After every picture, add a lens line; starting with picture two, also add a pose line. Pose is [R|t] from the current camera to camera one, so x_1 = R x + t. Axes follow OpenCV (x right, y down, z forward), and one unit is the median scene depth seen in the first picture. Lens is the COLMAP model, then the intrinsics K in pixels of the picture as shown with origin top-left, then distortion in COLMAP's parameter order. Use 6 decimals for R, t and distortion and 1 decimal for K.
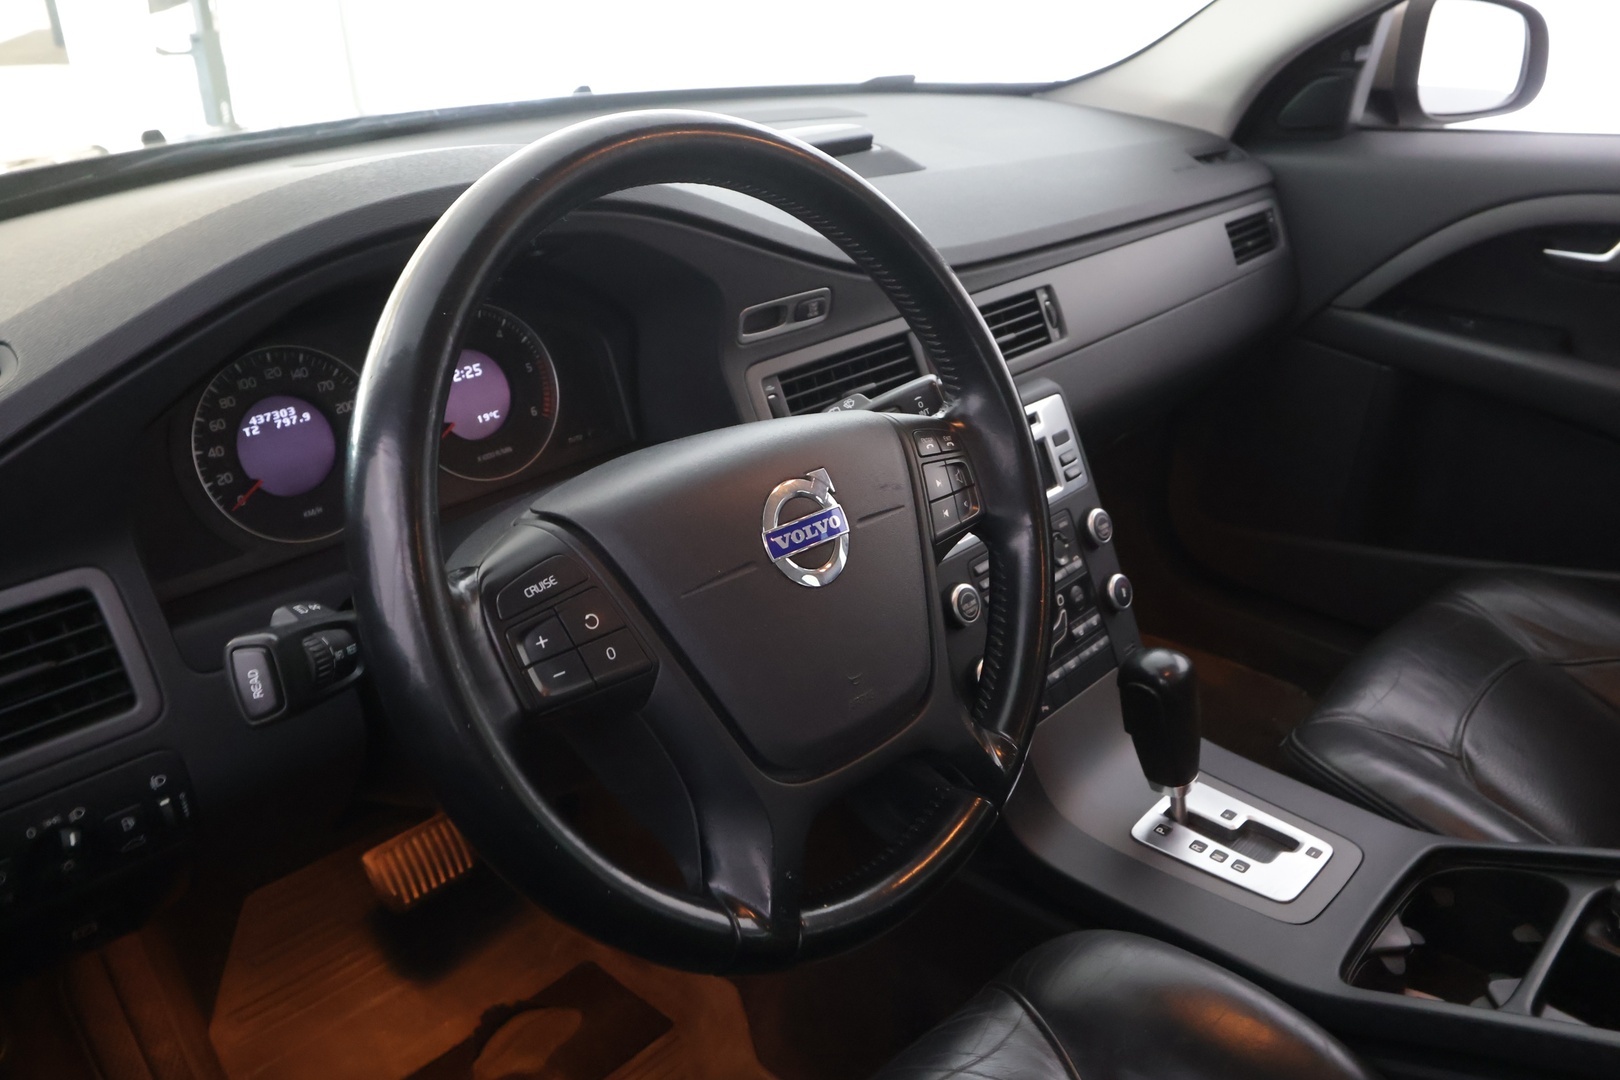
lens RADIAL K [[1293.4, 0, 808.1], [0, 1293.4, 545.2], [0, 0, 1]] dist [0.005351, 0.001519]
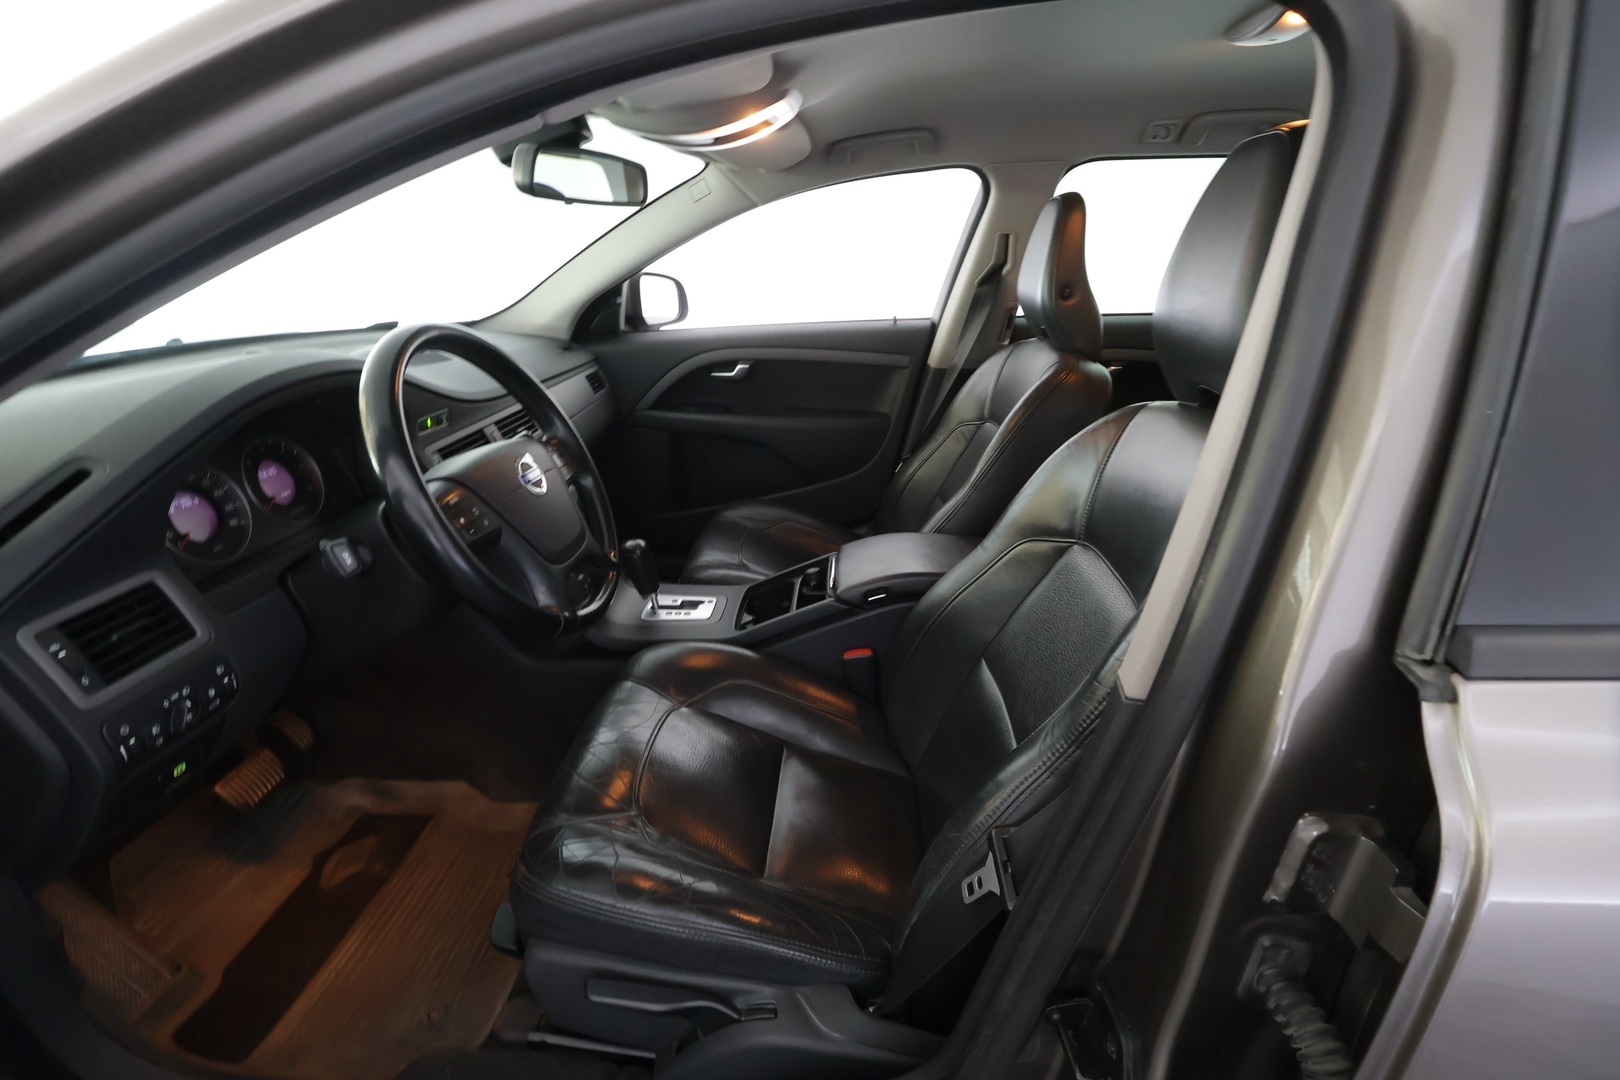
lens RADIAL K [[752.1, 0, 814.4], [0, 752.1, 539.3], [0, 0, 1]] dist [0.003482, 0.000473]
pose [[0.768741, -0.229317, 0.597036, -0.296981], [0.270548, 0.962470, 0.021321, 0.140238], [-0.579518, 0.145136, 0.801931, -0.310146]]
